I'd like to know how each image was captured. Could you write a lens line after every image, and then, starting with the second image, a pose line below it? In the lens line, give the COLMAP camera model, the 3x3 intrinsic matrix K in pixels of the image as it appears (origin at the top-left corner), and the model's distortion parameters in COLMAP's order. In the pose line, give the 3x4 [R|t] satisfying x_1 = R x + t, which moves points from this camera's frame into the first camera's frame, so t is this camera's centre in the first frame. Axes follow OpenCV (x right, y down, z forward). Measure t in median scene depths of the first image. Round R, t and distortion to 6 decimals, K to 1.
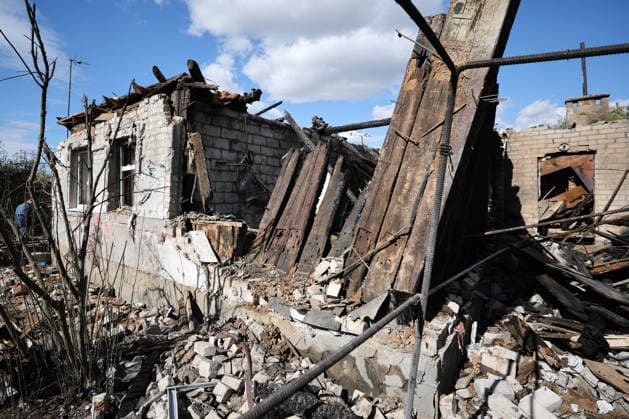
lens RADIAL K [[313.1, 0, 285.9], [0, 313.1, 191.7], [0, 0, 1]] dist [-0.024910, 0.001294]
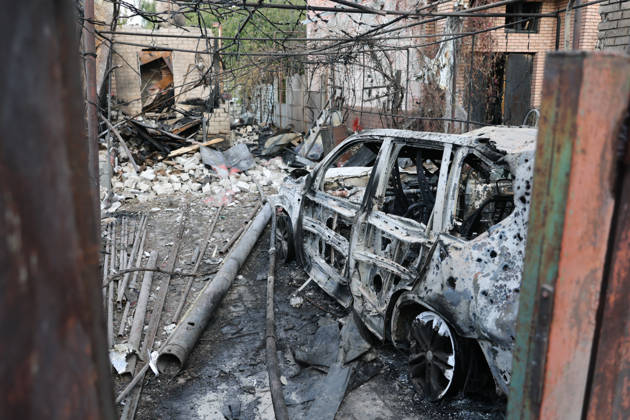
lens RADIAL K [[520.8, 0, 315.0], [0, 520.8, 210.0], [0, 0, 1]] dist [-0.076559, 0.001482]
pose [[0.536840, -0.212411, 0.816507, -0.958683], [0.004204, 0.968450, 0.249174, -0.016263], [-0.843673, -0.130334, 0.520796, -1.185490]]
